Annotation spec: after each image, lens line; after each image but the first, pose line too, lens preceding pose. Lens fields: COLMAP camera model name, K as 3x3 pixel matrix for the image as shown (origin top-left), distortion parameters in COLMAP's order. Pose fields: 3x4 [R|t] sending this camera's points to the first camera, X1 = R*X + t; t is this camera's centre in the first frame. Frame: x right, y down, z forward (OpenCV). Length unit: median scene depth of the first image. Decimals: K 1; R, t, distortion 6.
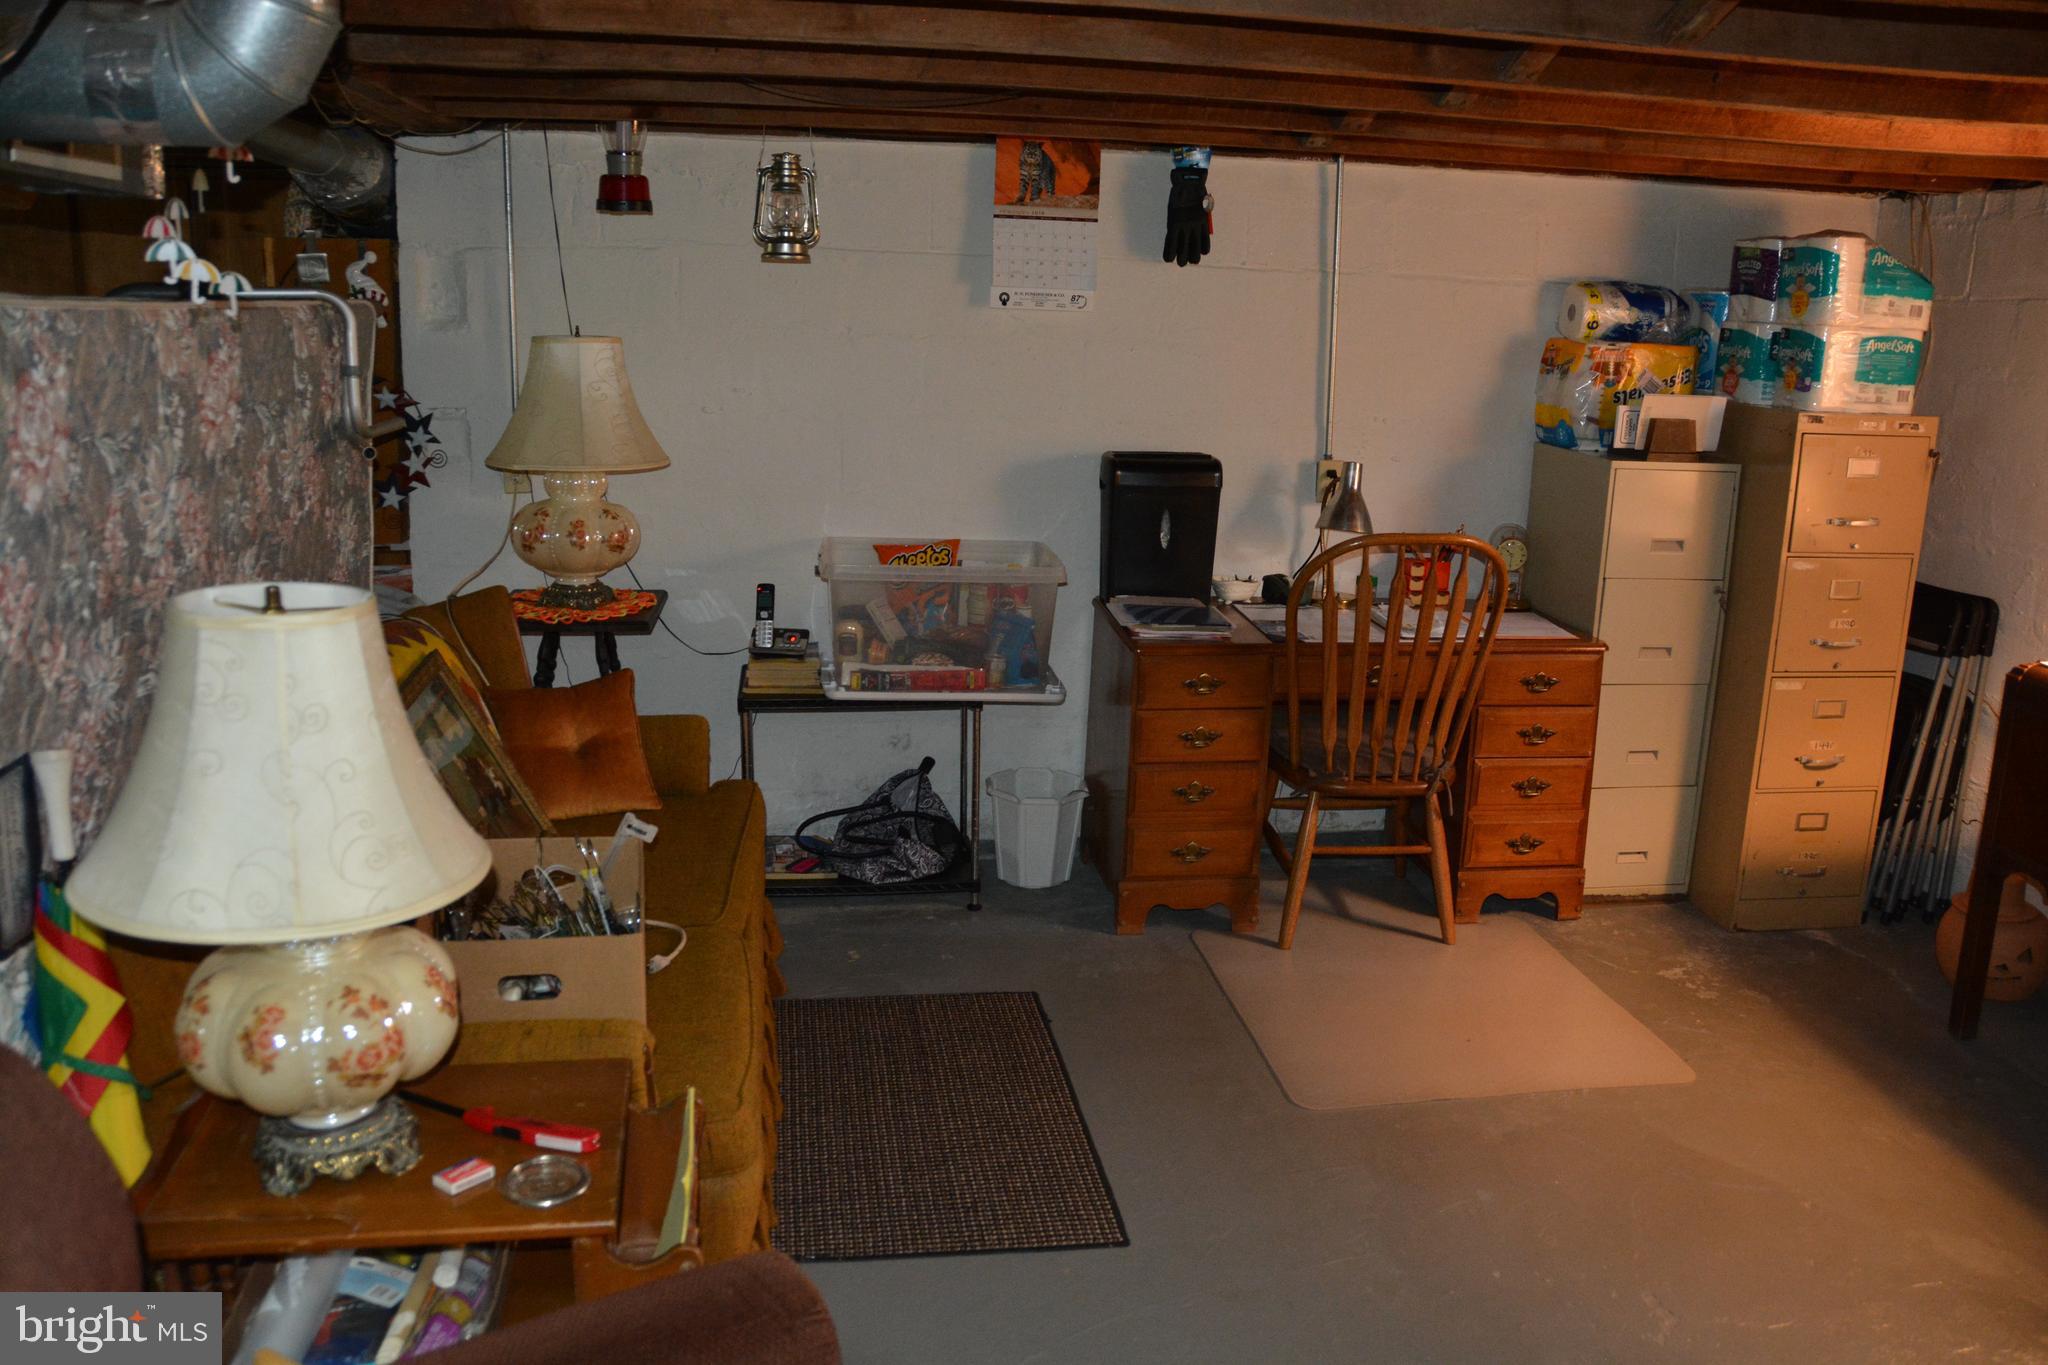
lens RADIAL K [[1614.5, 0, 1004.5], [0, 1614.5, 686.9], [0, 0, 1]] dist [-0.142489, 0.095089]
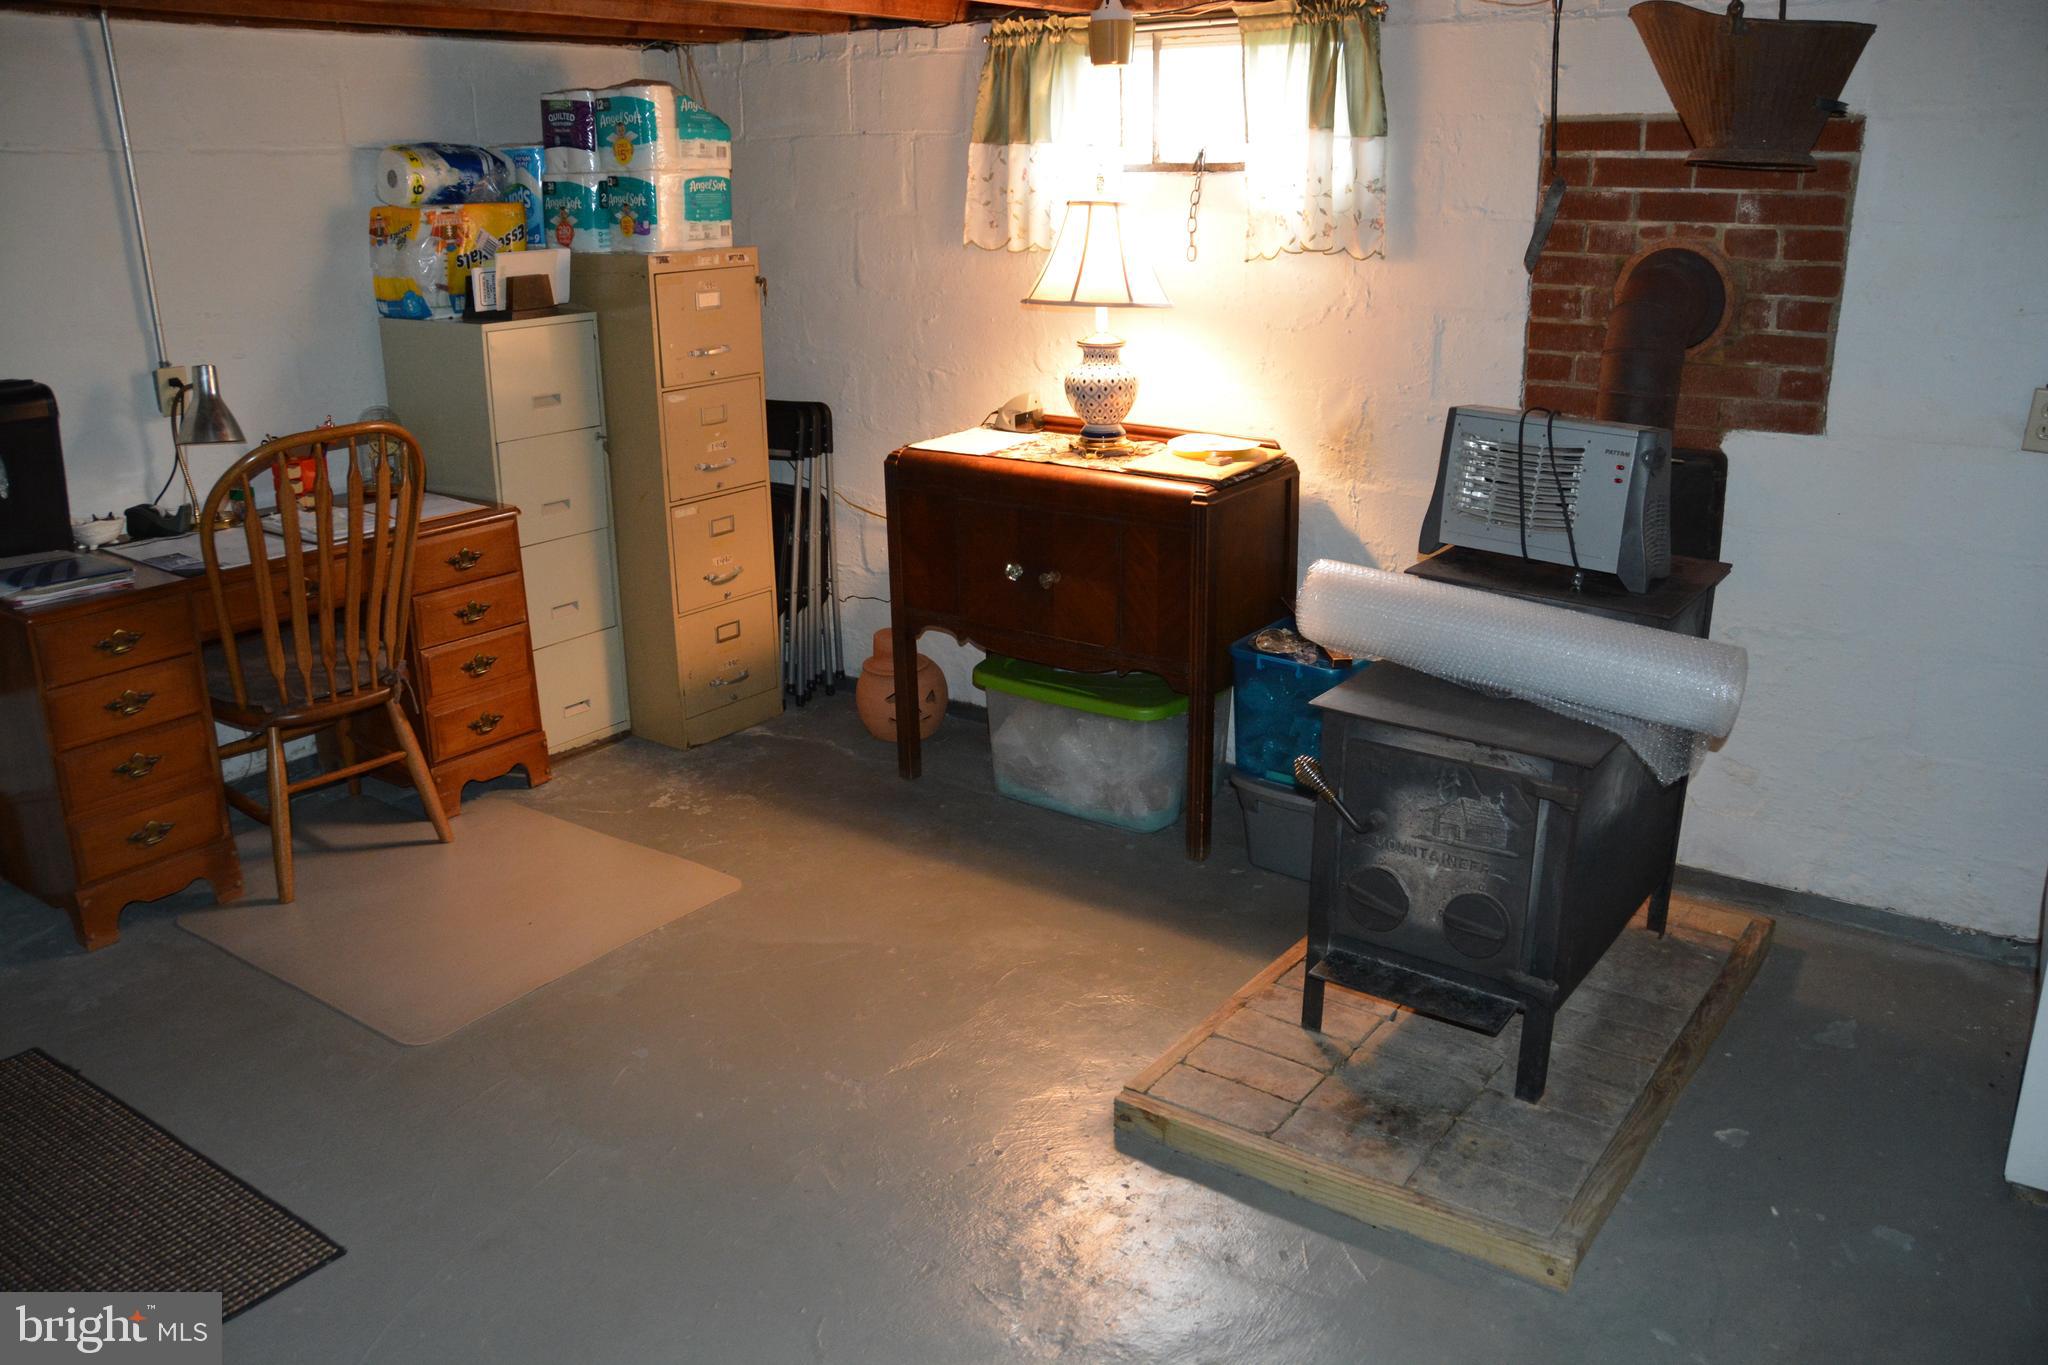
lens RADIAL K [[1614.5, 0, 1027.5], [0, 1614.5, 694.7], [0, 0, 1]] dist [-0.142489, 0.095089]
pose [[0.684716, -0.257960, 0.681631, -0.112990], [0.201344, 0.965820, 0.163254, -0.011769], [-0.700445, 0.025460, 0.713252, 0.061473]]
